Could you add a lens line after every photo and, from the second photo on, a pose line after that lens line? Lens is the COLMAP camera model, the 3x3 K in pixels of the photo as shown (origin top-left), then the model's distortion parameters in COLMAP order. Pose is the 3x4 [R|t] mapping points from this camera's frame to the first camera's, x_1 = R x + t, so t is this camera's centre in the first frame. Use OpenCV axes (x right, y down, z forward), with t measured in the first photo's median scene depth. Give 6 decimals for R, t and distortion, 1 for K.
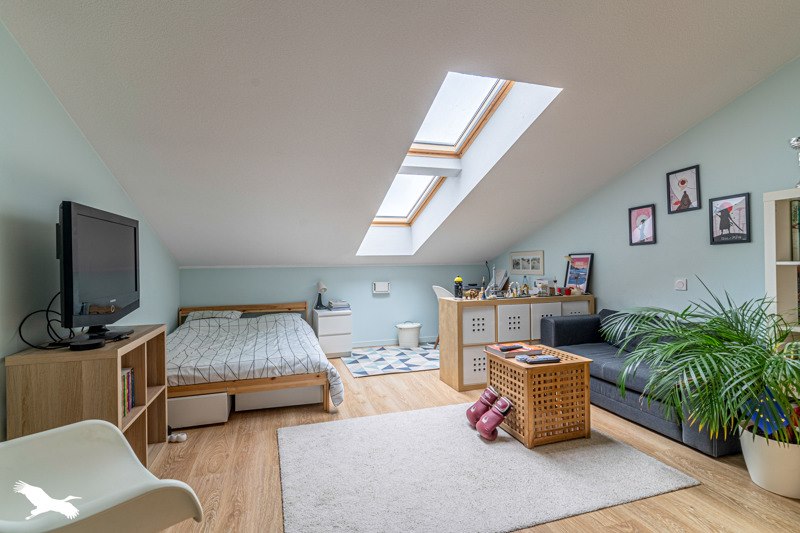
lens RADIAL K [[388.2, 0, 400.0], [0, 388.2, 266.5], [0, 0, 1]] dist [-0.000334, 0.000235]
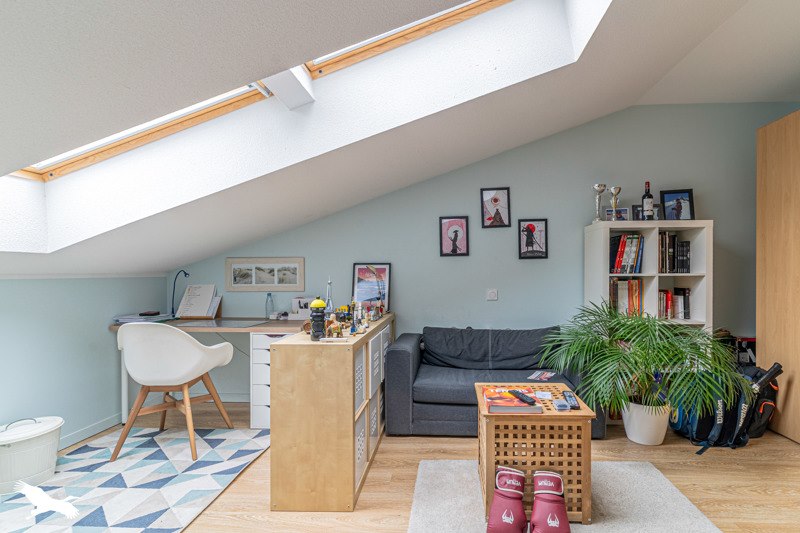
lens RADIAL K [[399.0, 0, 435.0], [0, 399.0, 278.0], [0, 0, 1]] dist [0.001376, 0.000631]
pose [[0.334954, -0.001536, 0.942233, -0.376328], [0.006827, 0.999976, -0.000796, -0.000740], [-0.942210, 0.006699, 0.334956, 0.792669]]
